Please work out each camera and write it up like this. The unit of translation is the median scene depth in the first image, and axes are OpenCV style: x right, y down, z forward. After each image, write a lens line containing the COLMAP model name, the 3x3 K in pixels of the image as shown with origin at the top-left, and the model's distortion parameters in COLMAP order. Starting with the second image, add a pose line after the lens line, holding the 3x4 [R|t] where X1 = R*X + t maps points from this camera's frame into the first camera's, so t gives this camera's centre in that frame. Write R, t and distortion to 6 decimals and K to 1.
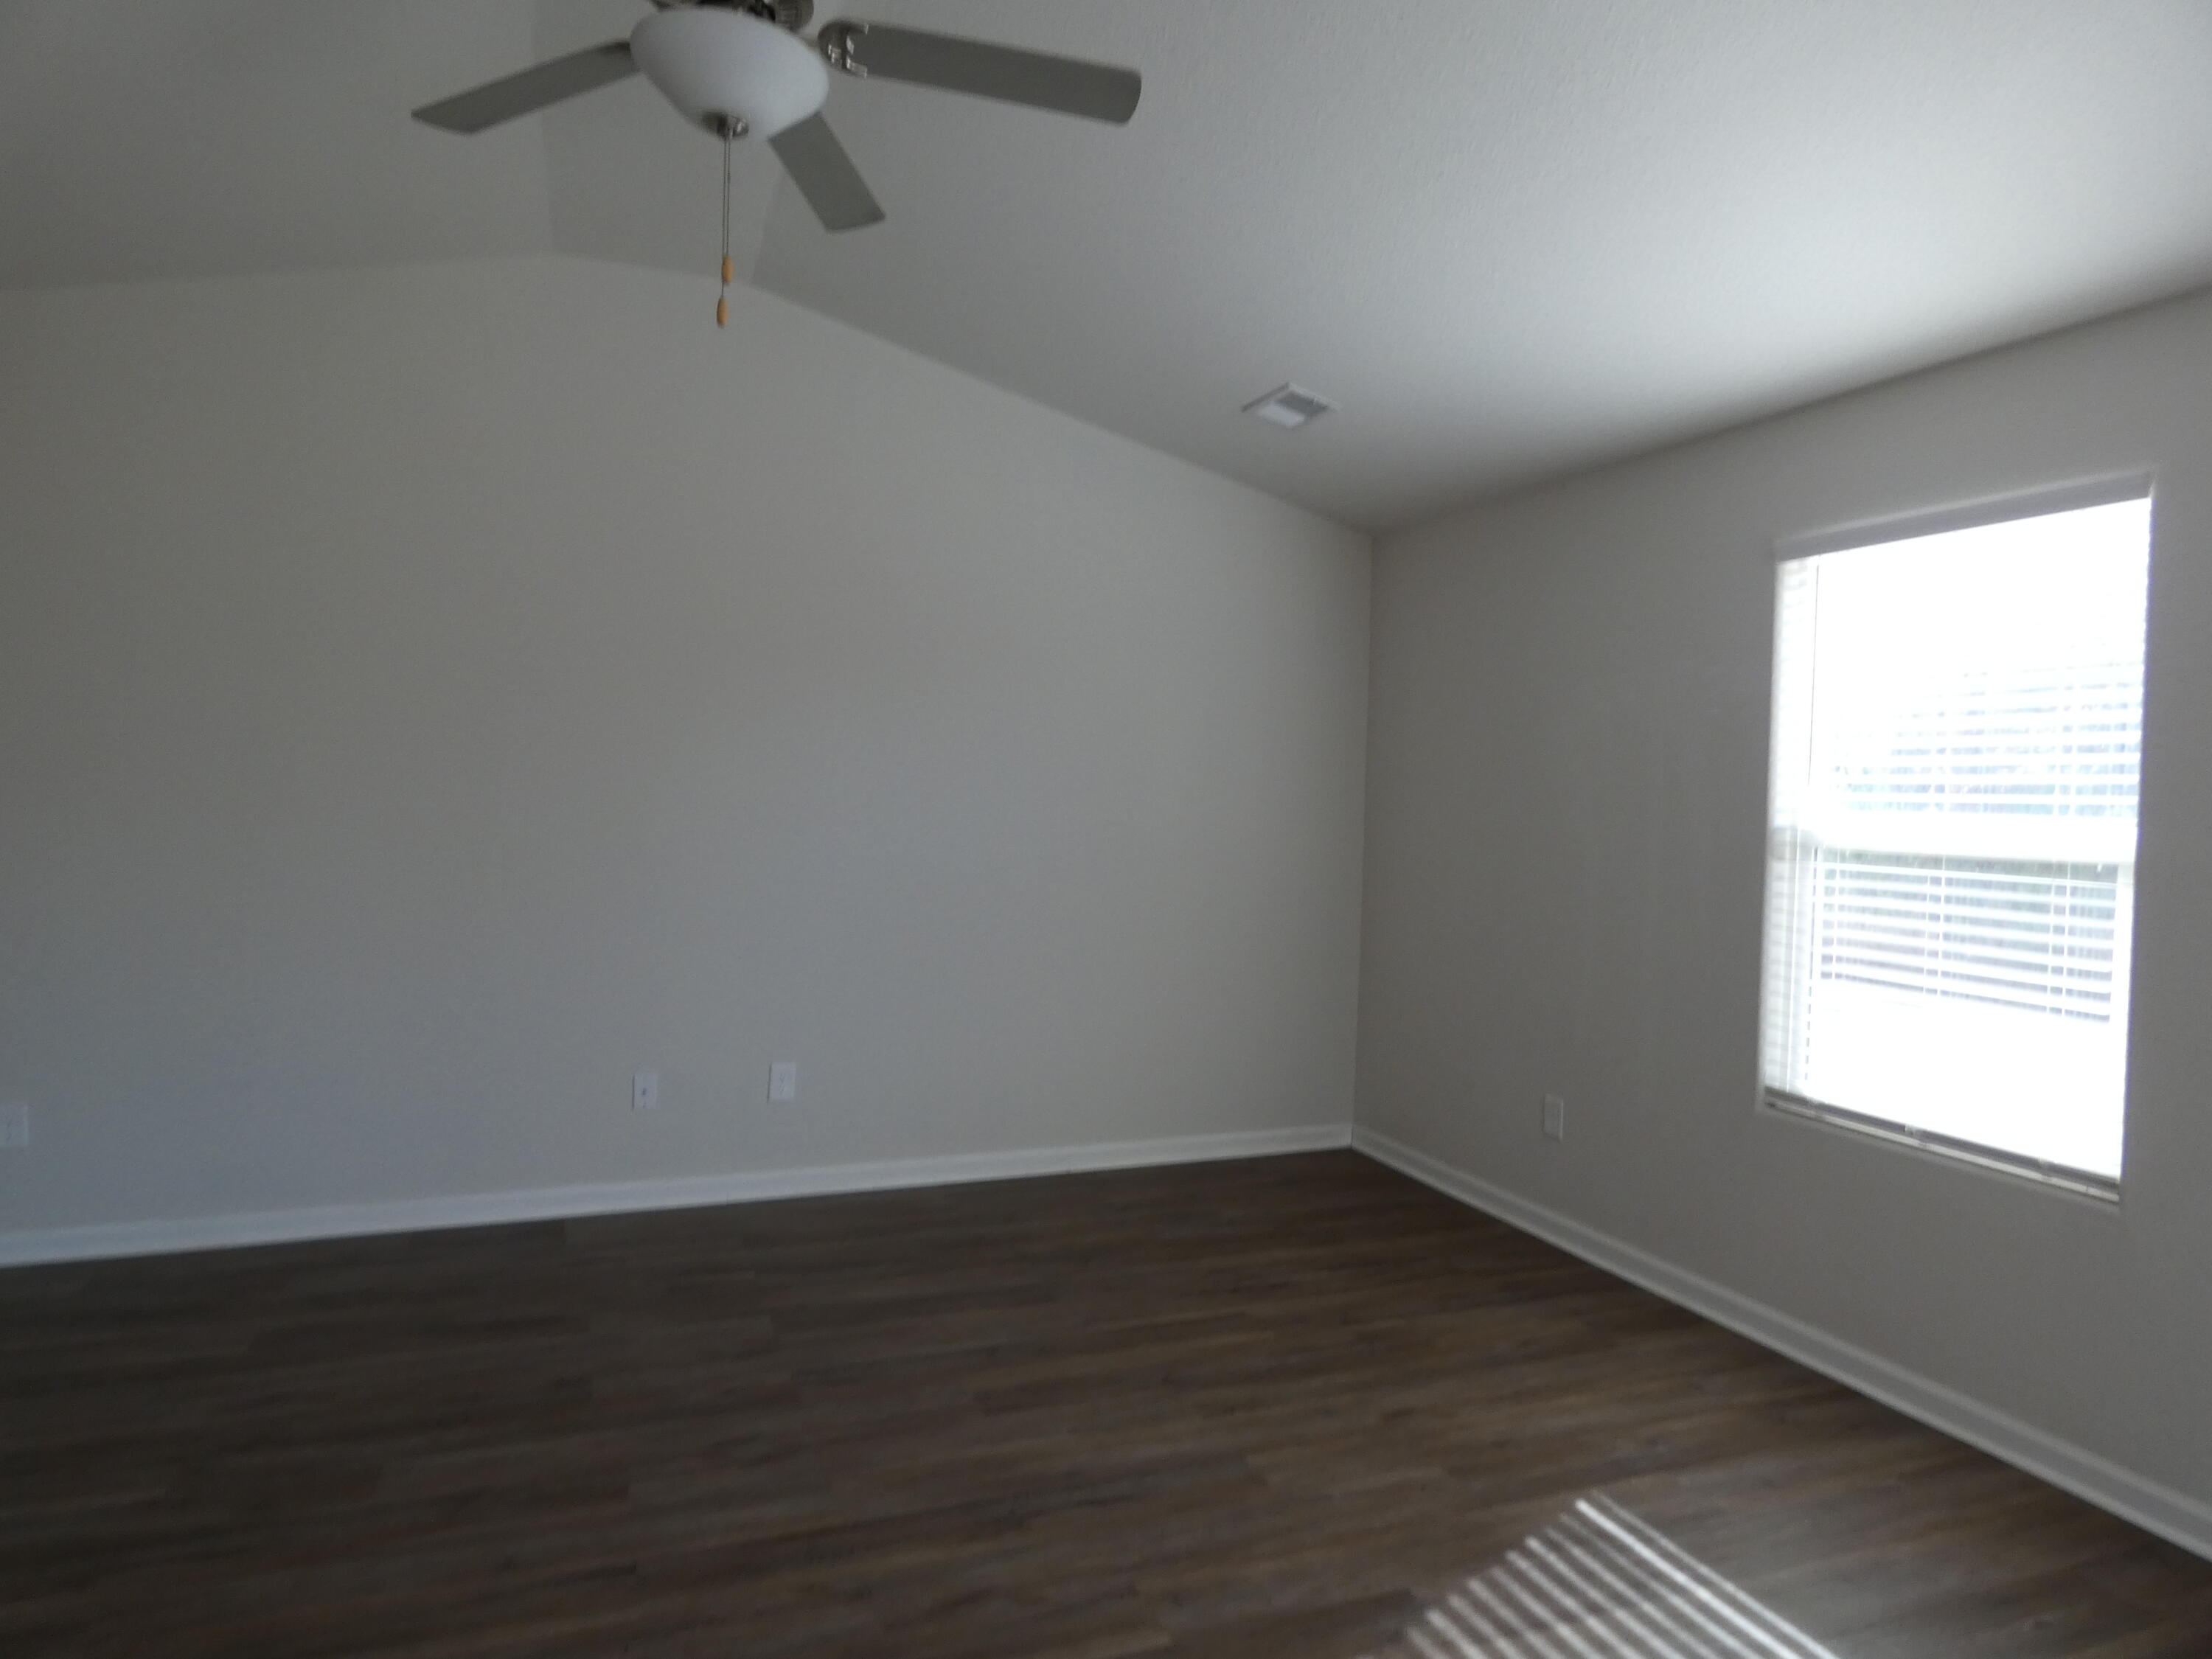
lens RADIAL K [[1321.3, 0, 1106.0], [0, 1321.3, 829.5], [0, 0, 1]] dist [-0.002981, -0.001871]
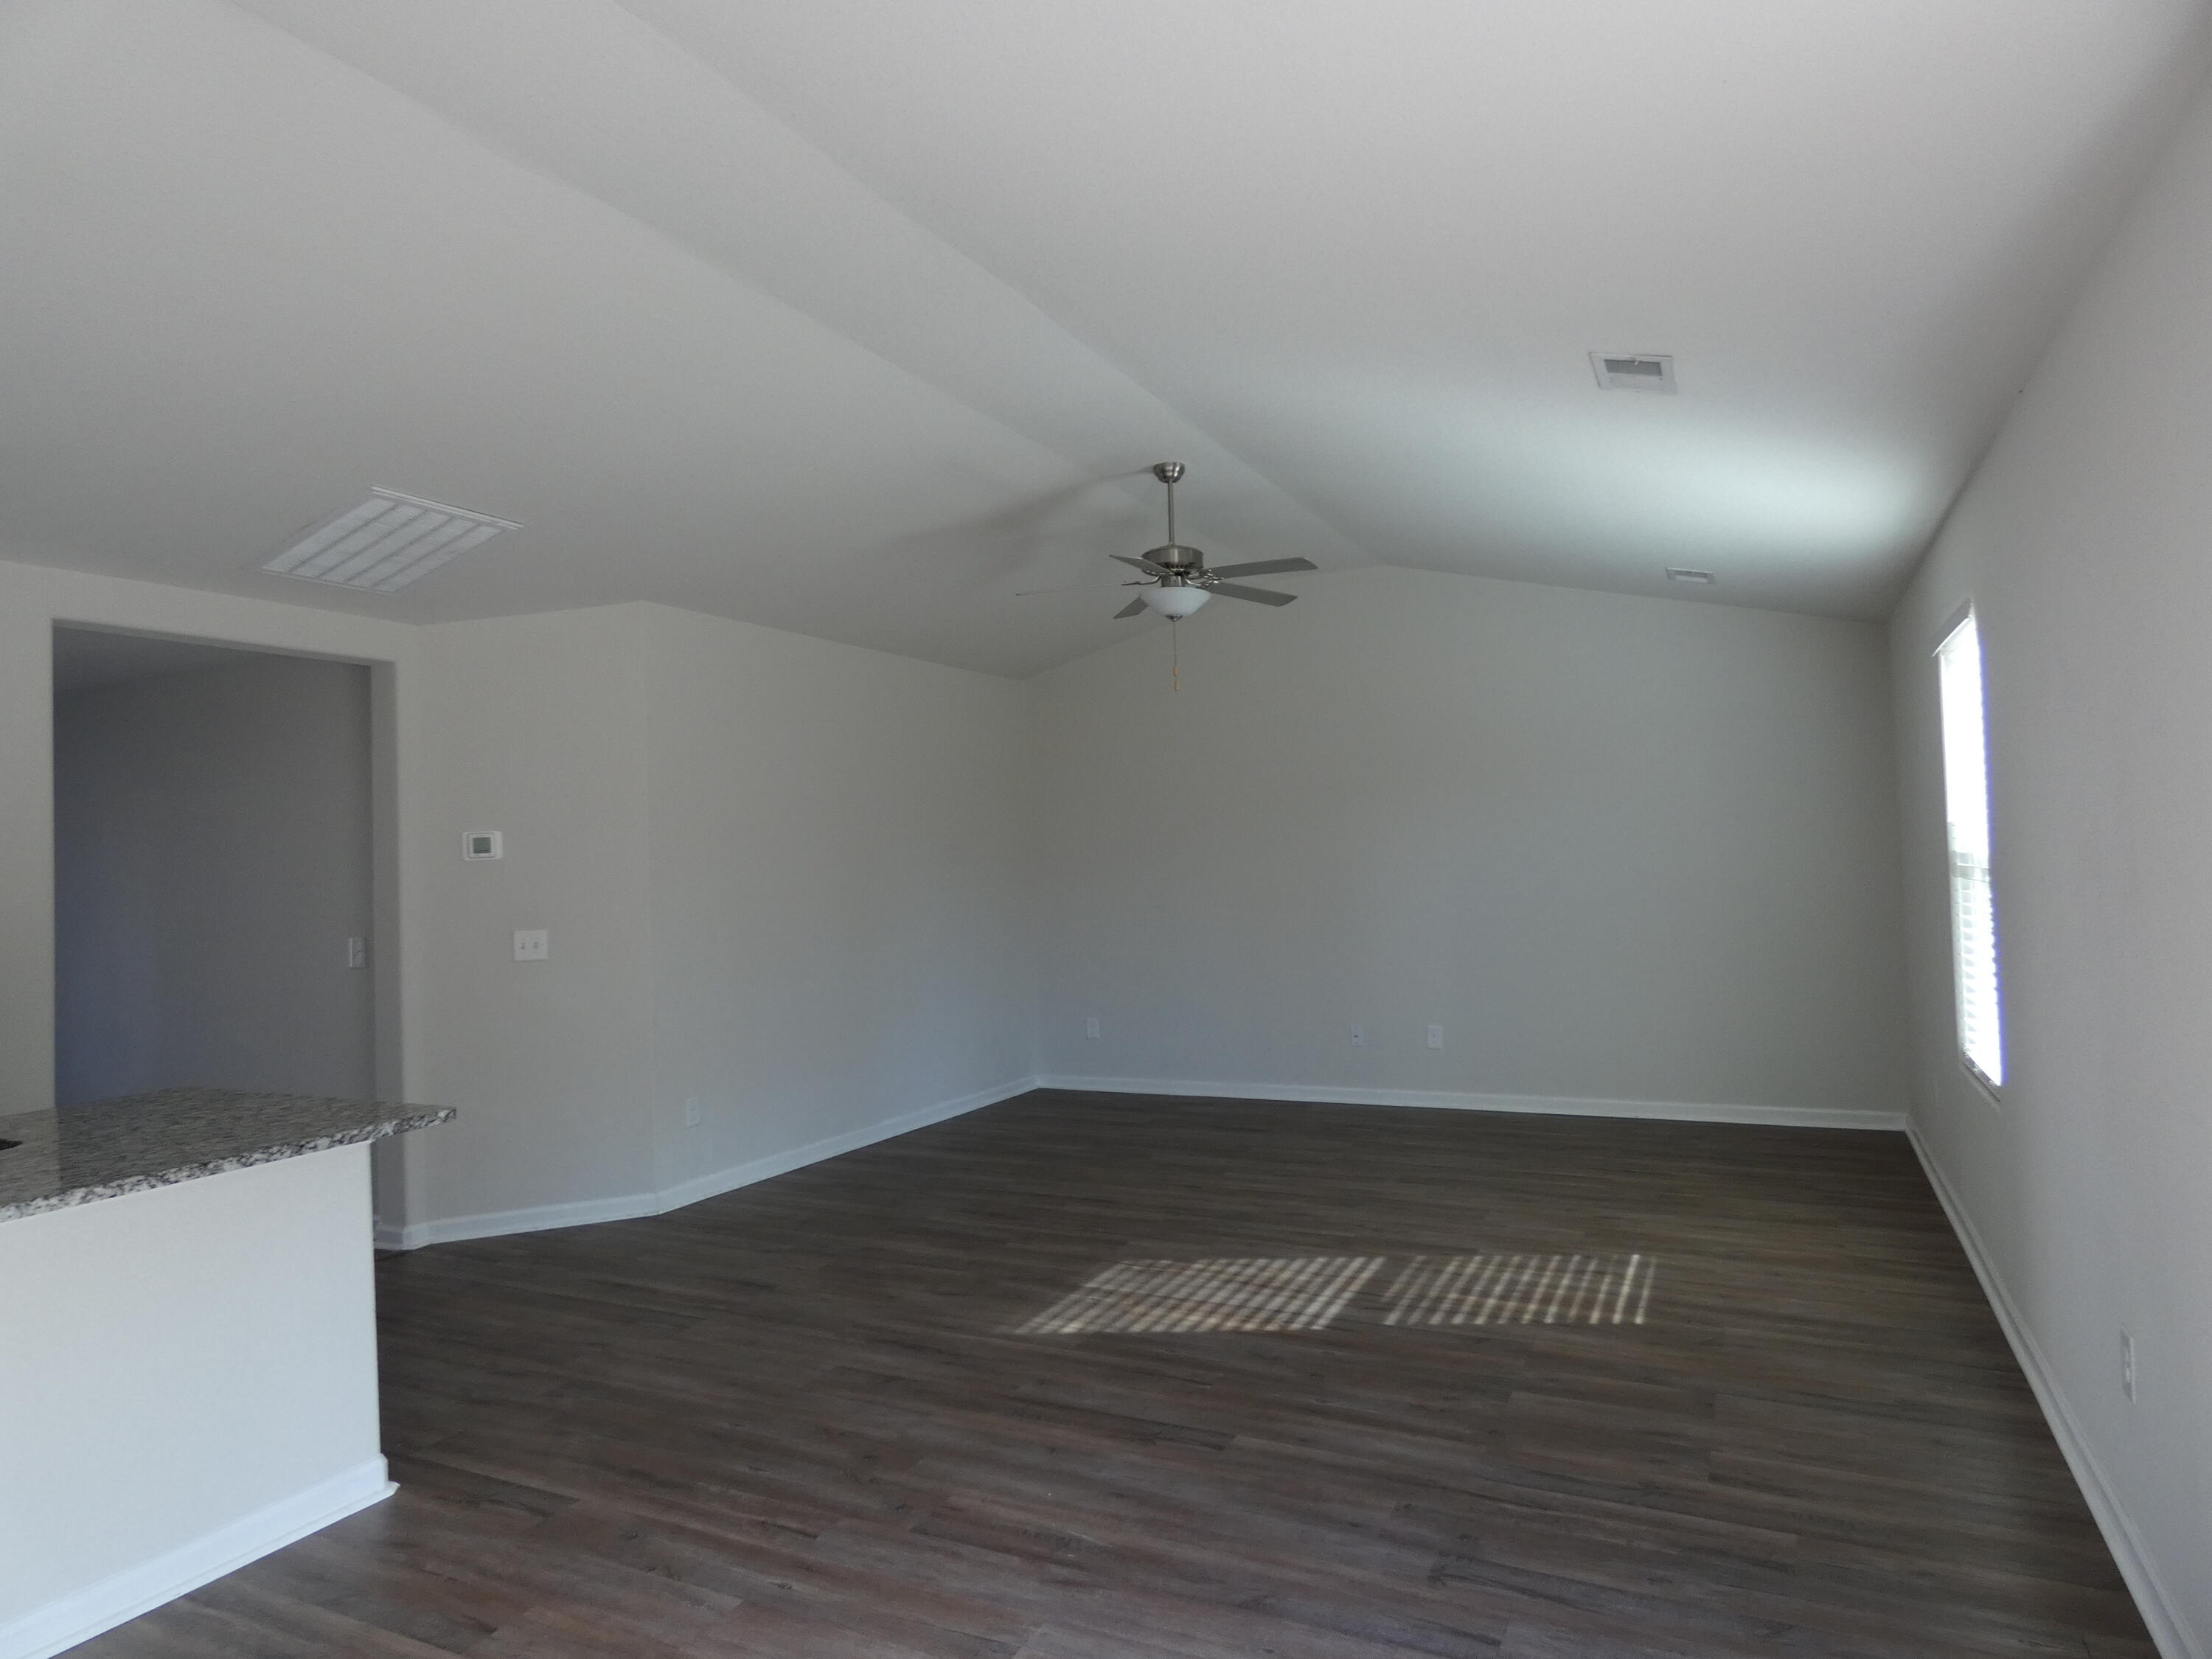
lens RADIAL K [[1321.3, 0, 1106.0], [0, 1321.3, 829.5], [0, 0, 1]] dist [-0.002981, -0.001871]
pose [[0.675602, -0.061824, -0.734670, 1.049680], [0.026719, 0.997876, -0.059402, 0.034903], [0.736782, 0.020502, 0.675820, -0.609670]]
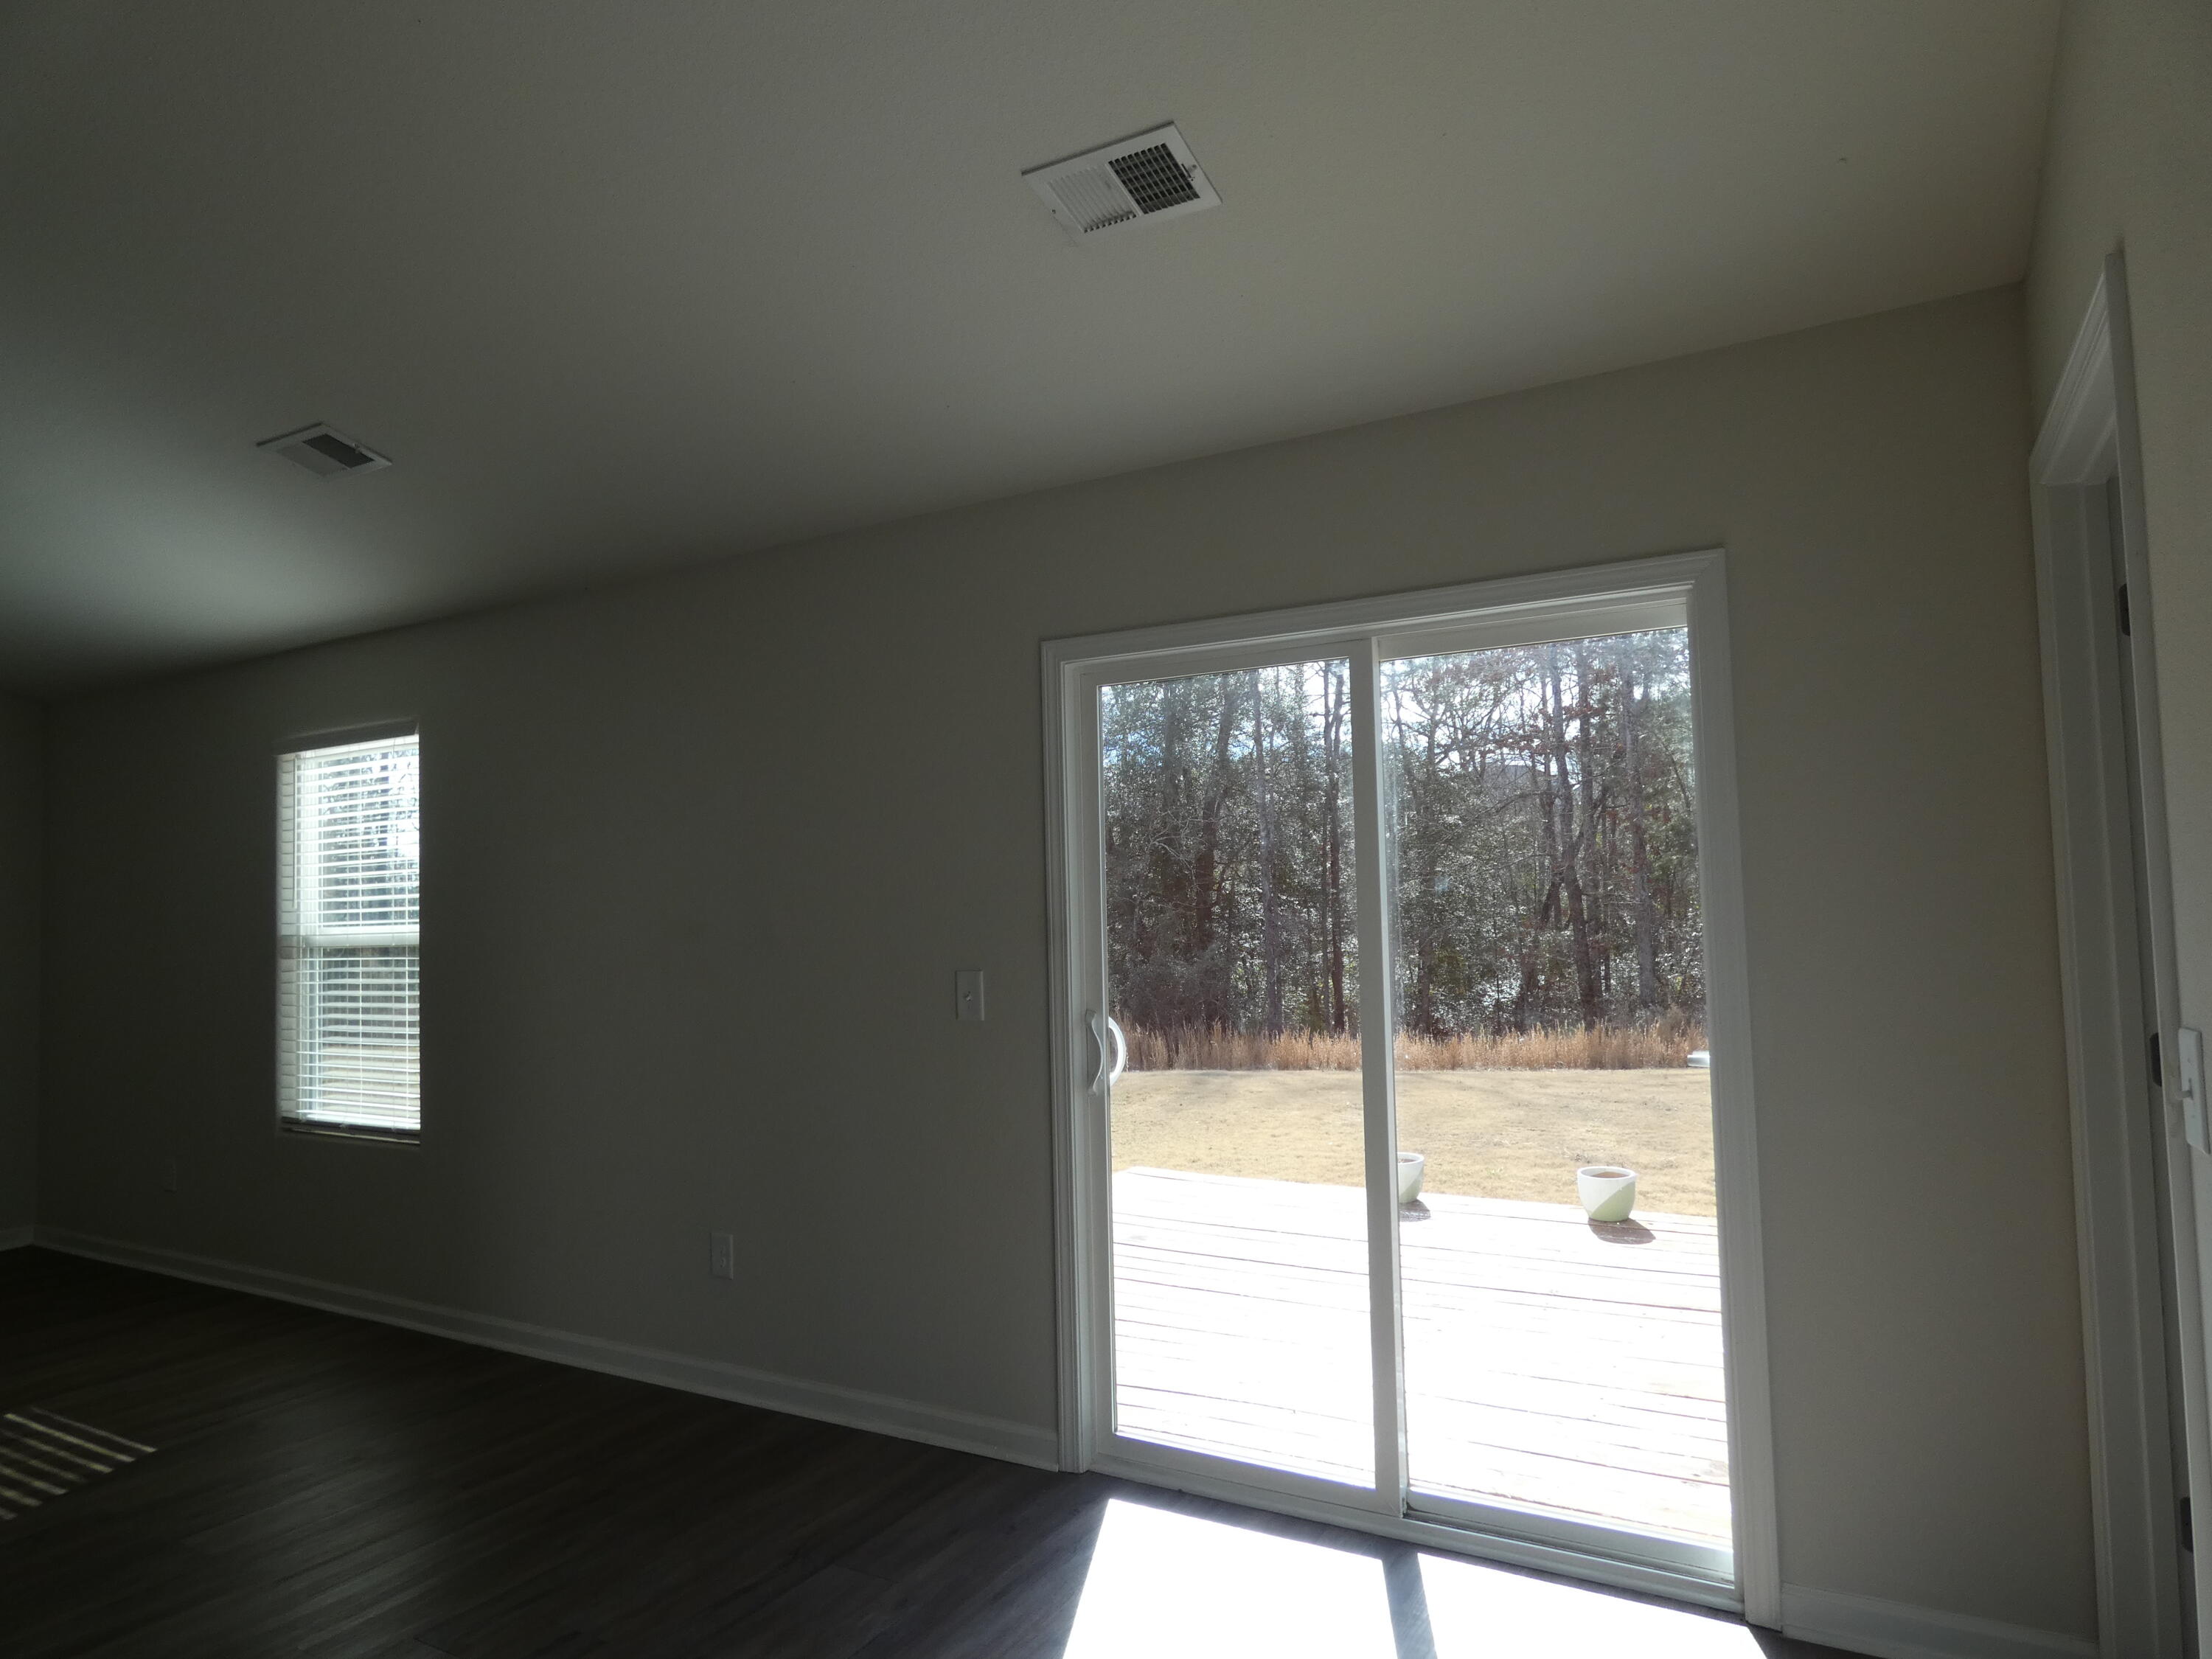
lens RADIAL K [[1358.4, 0, 1106.0], [0, 1358.4, 829.5], [0, 0, 1]] dist [0.001877, 0.002847]
pose [[0.786250, -0.015032, 0.617726, 0.345110], [0.064911, 0.996182, -0.058378, 0.033217], [-0.614490, 0.085997, 0.784224, -0.845800]]
